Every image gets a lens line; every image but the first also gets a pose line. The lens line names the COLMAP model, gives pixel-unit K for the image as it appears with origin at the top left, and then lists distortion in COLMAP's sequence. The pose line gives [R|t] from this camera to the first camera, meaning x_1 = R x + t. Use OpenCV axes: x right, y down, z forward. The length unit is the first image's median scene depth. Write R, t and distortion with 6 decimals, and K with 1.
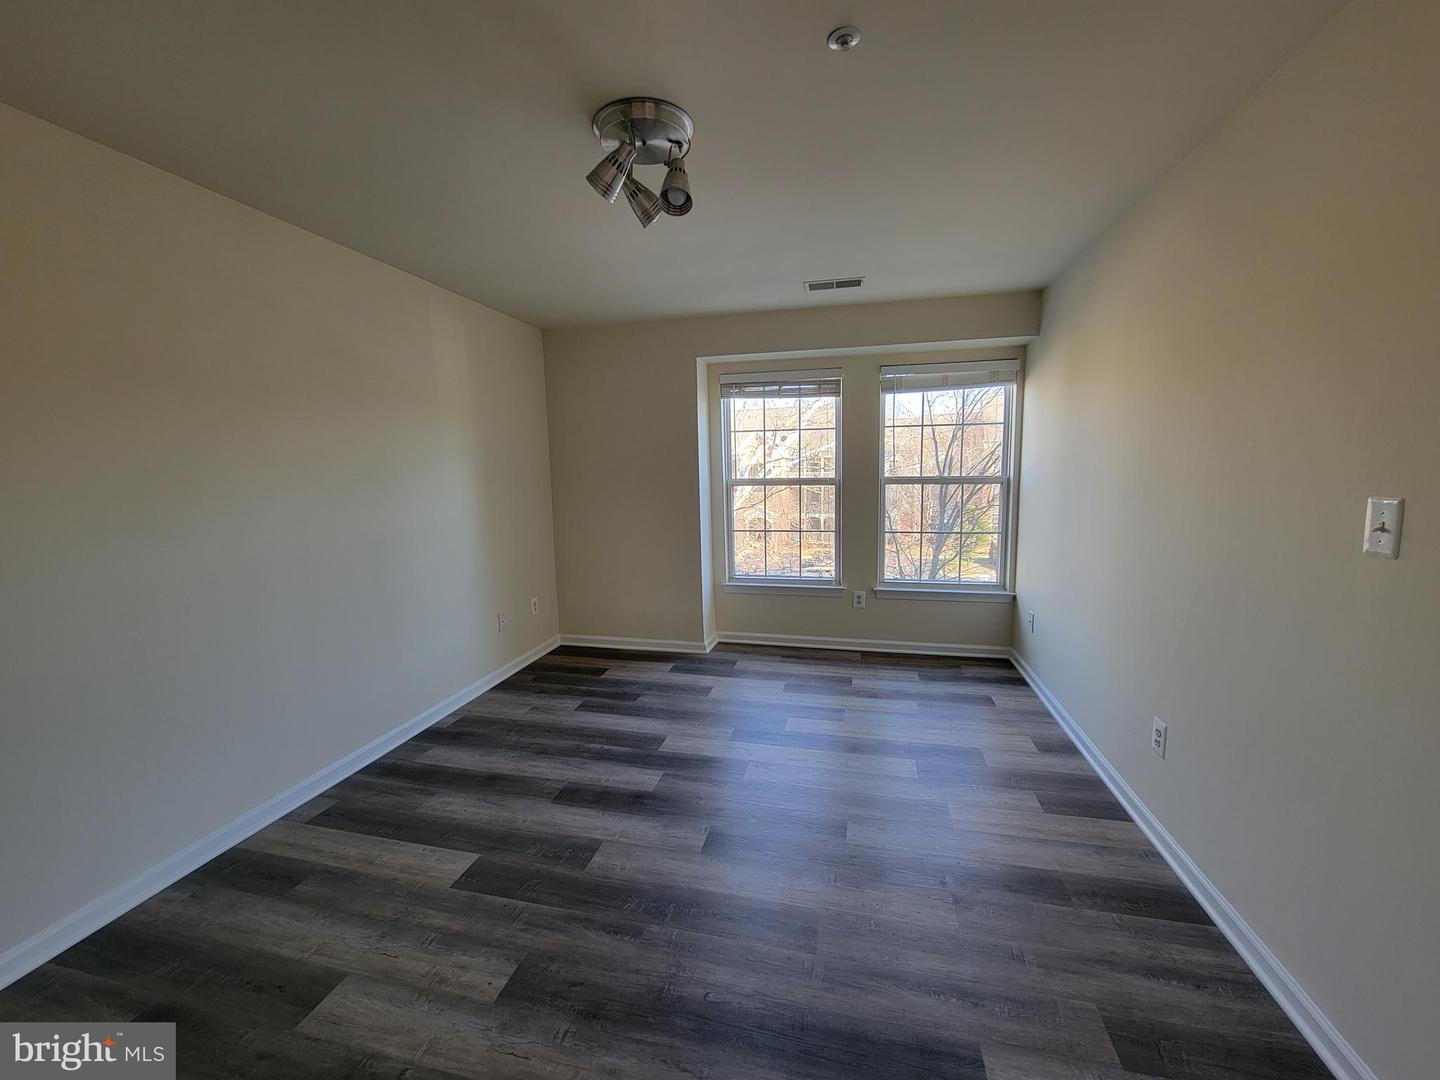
lens RADIAL K [[590.2, 0, 736.5], [0, 590.2, 555.2], [0, 0, 1]] dist [-0.006041, 0.001762]
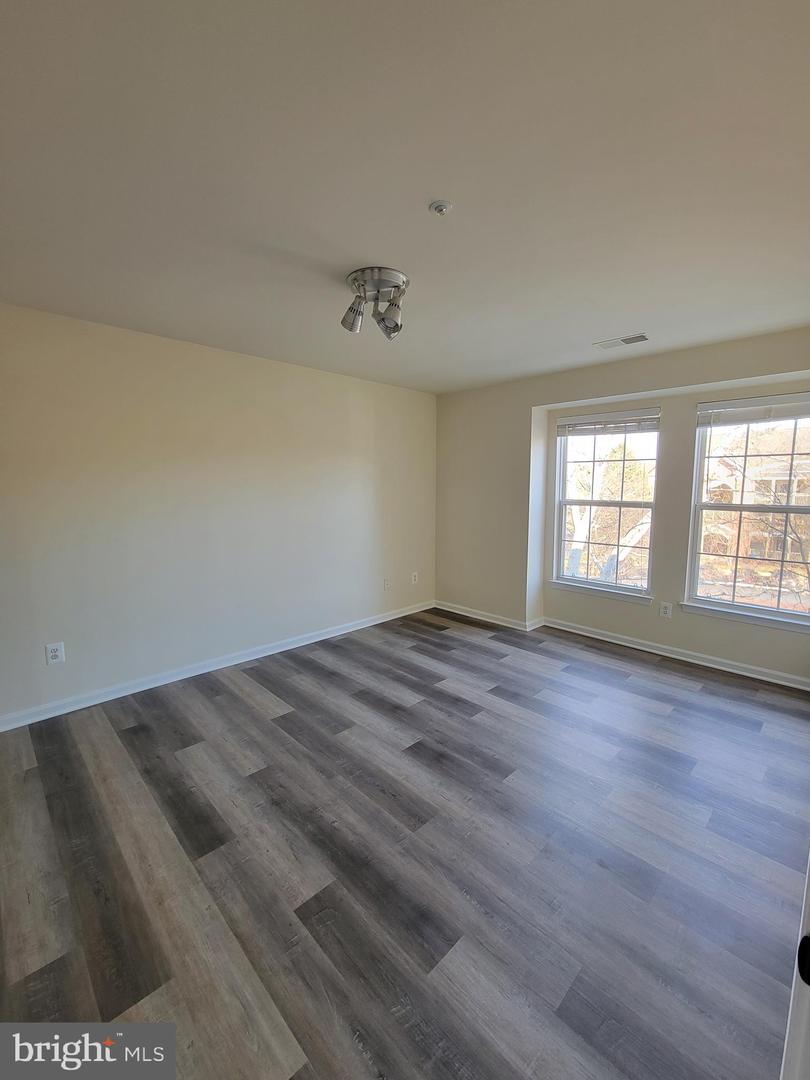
lens RADIAL K [[442.7, 0, 401.6], [0, 442.7, 541.1], [0, 0, 1]] dist [-0.006041, 0.001762]
pose [[0.848059, 0.087770, -0.522582, 0.278842], [-0.098003, 0.995153, 0.008098, -0.017818], [0.520760, 0.044347, 0.852551, 0.014261]]
